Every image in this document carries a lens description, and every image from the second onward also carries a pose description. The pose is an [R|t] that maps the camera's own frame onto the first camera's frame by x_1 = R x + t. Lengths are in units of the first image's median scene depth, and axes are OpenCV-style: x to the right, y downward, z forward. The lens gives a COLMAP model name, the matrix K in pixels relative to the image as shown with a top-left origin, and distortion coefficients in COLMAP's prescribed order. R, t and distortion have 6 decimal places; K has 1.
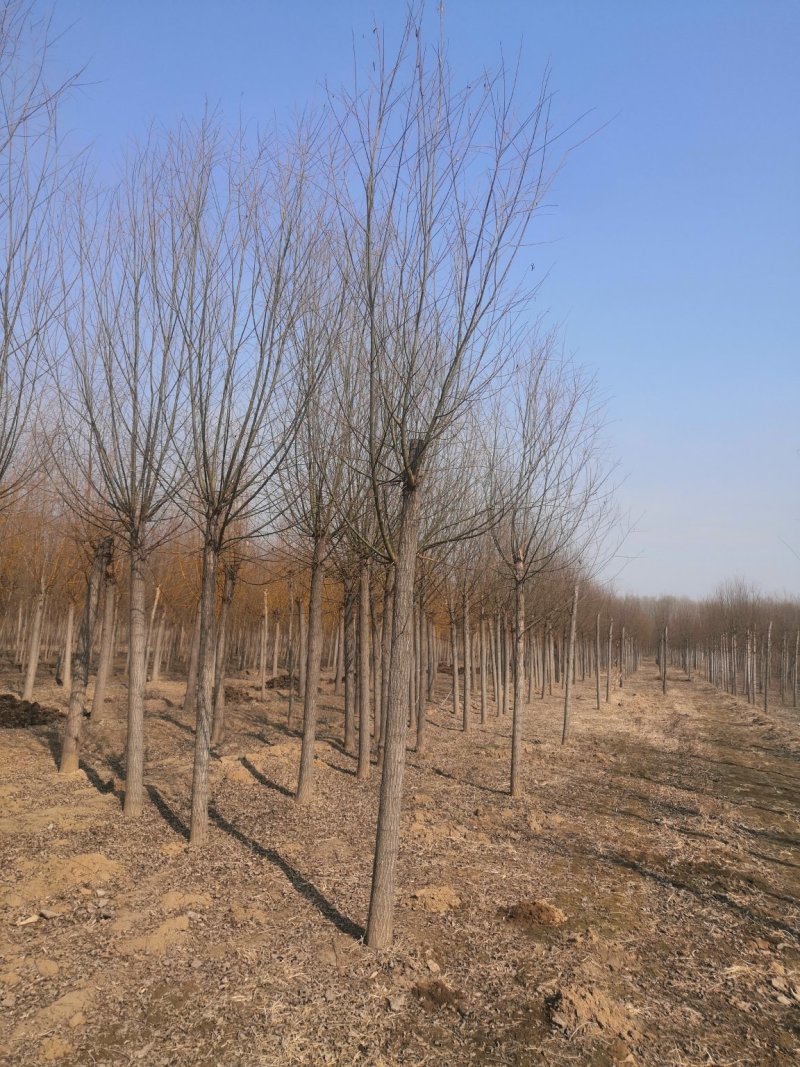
lens RADIAL K [[910.9, 0, 400.0], [0, 910.9, 533.5], [0, 0, 1]] dist [-0.000518, 0.071691]
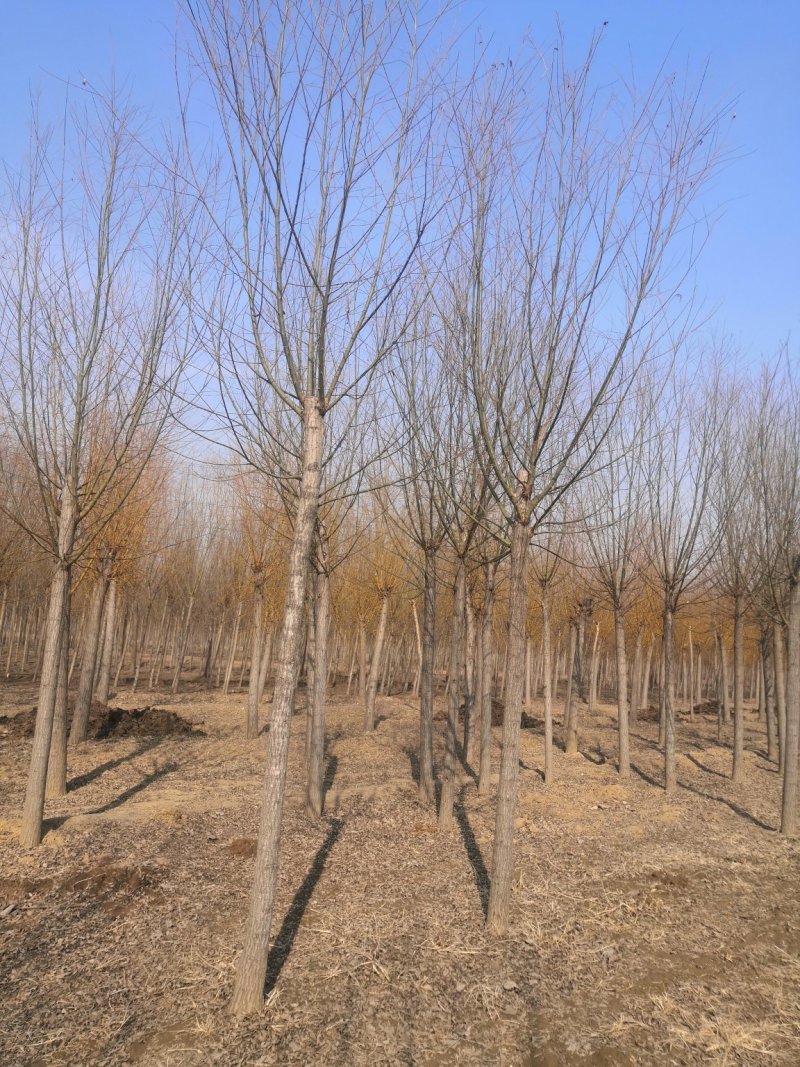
lens RADIAL K [[910.9, 0, 400.0], [0, 910.9, 533.5], [0, 0, 1]] dist [-0.000518, 0.071691]
pose [[0.904645, -0.048215, -0.423430, 0.029999], [0.034225, 0.998590, -0.040588, -0.039989], [0.424790, 0.022226, 0.905019, -0.382277]]
